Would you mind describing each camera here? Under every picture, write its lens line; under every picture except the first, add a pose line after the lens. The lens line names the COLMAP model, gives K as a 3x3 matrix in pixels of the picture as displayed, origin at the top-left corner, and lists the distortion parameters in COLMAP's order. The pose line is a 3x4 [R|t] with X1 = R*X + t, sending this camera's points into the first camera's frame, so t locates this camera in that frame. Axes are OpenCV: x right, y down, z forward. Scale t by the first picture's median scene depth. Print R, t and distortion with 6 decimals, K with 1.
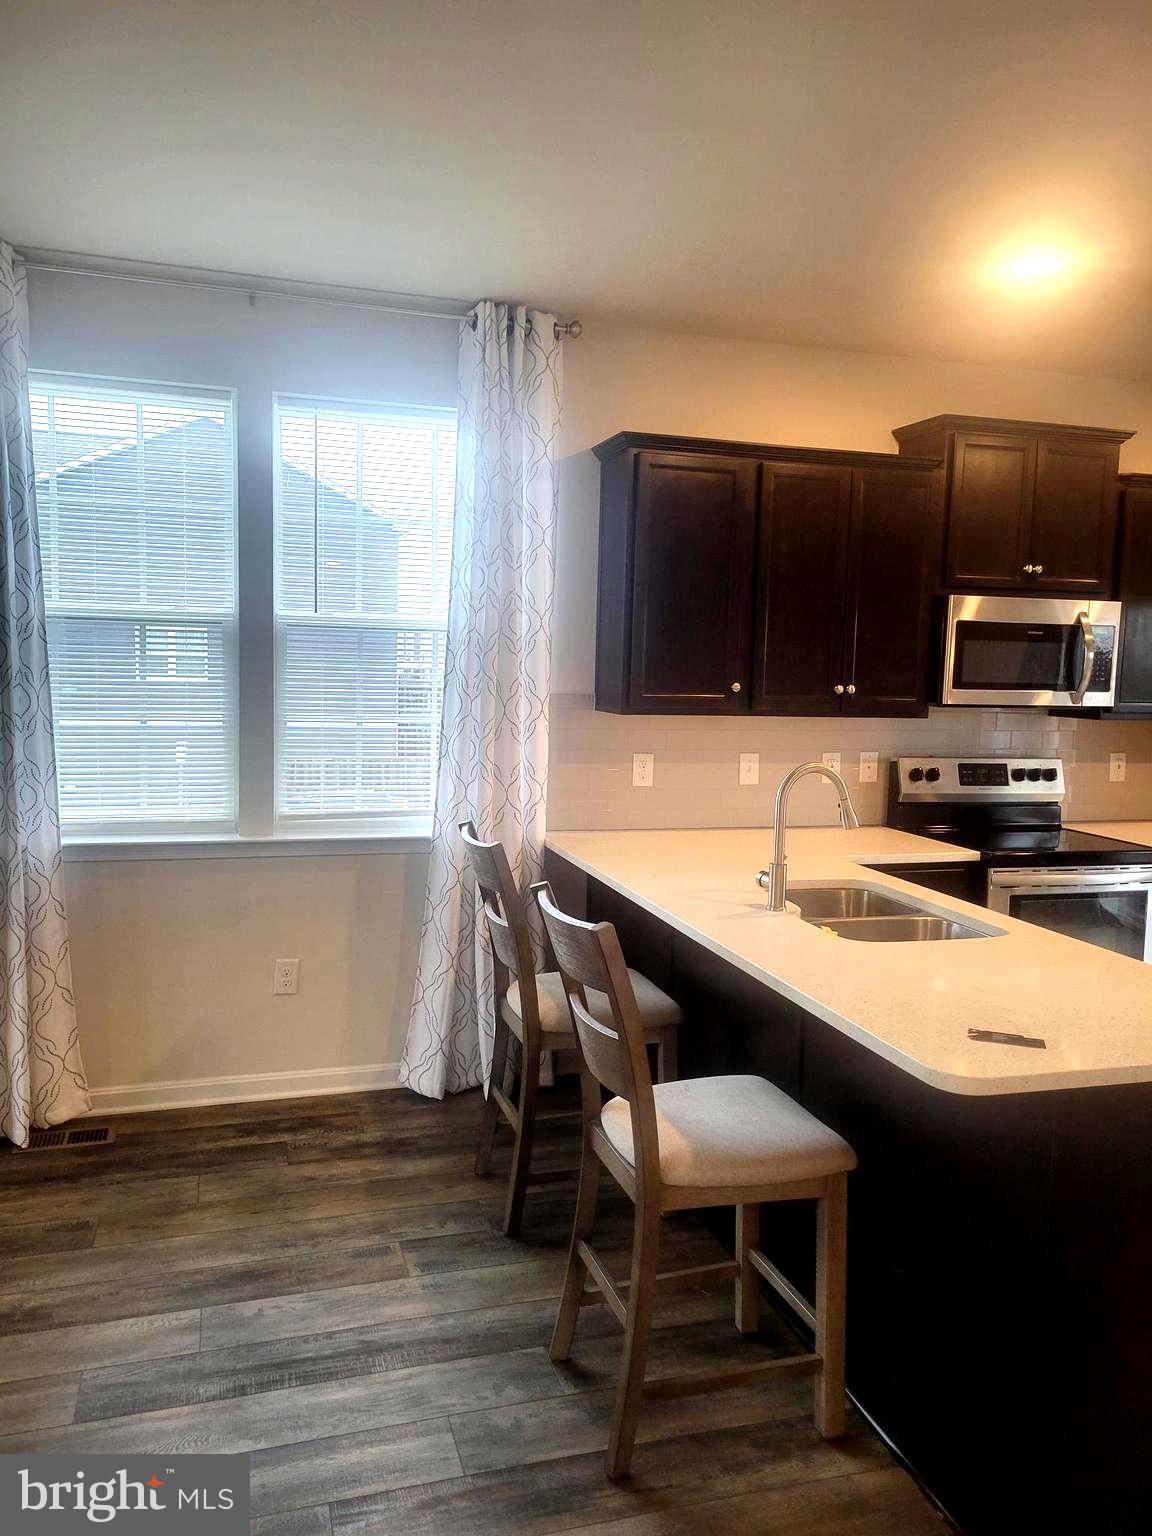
lens RADIAL K [[1143.2, 0, 576.3], [0, 1143.2, 771.7], [0, 0, 1]] dist [0.037421, -0.016979]
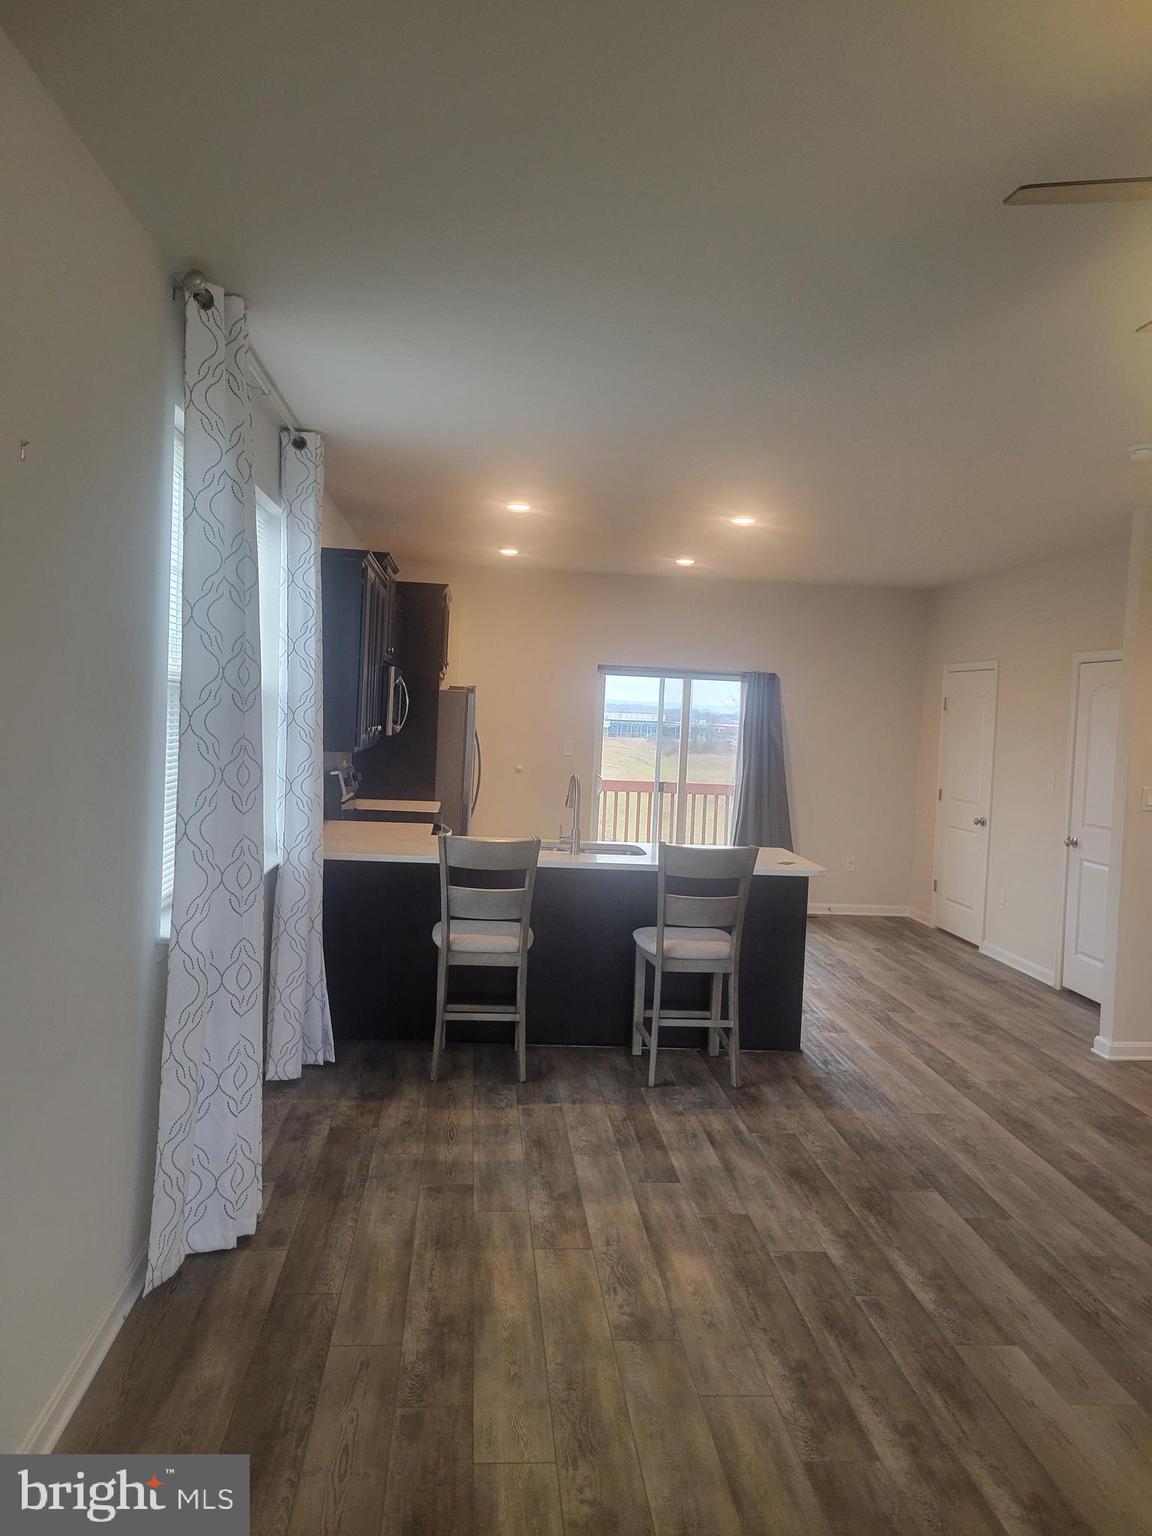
lens RADIAL K [[1143.2, 0, 580.3], [0, 1143.2, 762.9], [0, 0, 1]] dist [0.037421, -0.016979]
pose [[0.200618, -0.056411, 0.978044, -1.611735], [0.056214, 0.997359, 0.045994, -0.110232], [-0.978055, 0.045753, 0.203259, 0.595250]]
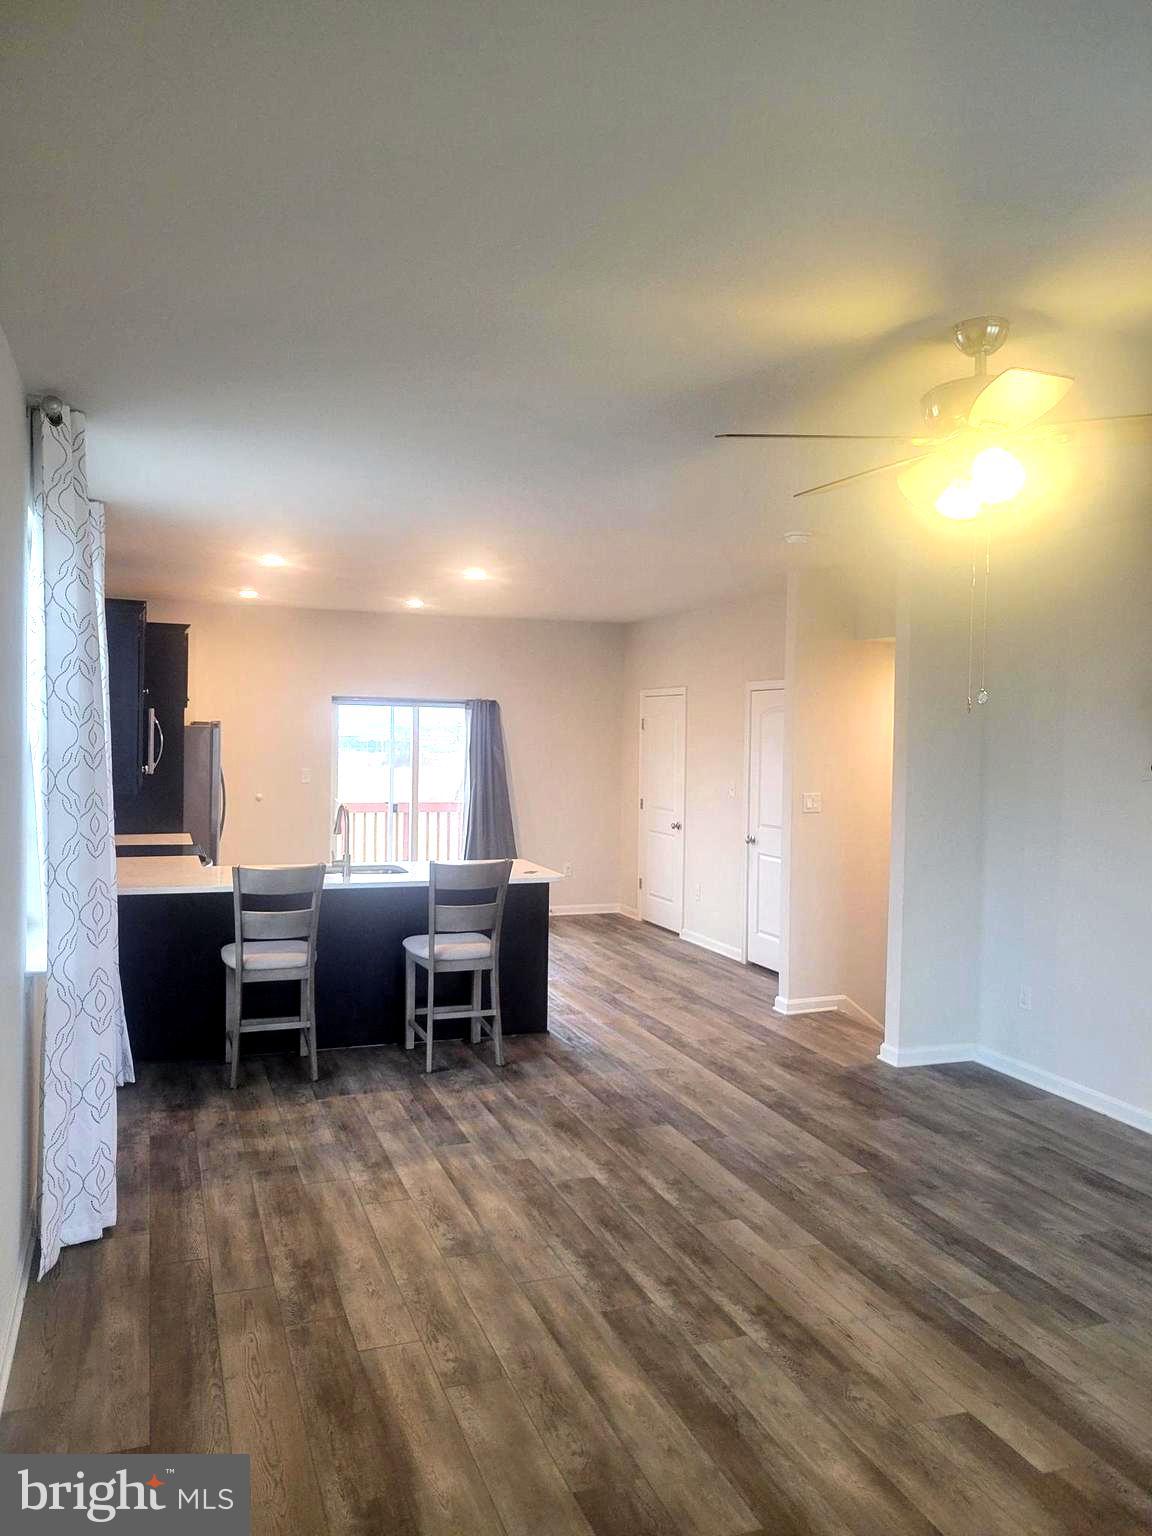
lens RADIAL K [[1143.2, 0, 575.9], [0, 1143.2, 770.0], [0, 0, 1]] dist [0.037421, -0.016979]
pose [[-0.062879, -0.054922, 0.996509, -1.890681], [0.080168, 0.994980, 0.059896, -0.159427], [-0.994796, 0.083654, -0.058160, 0.676926]]
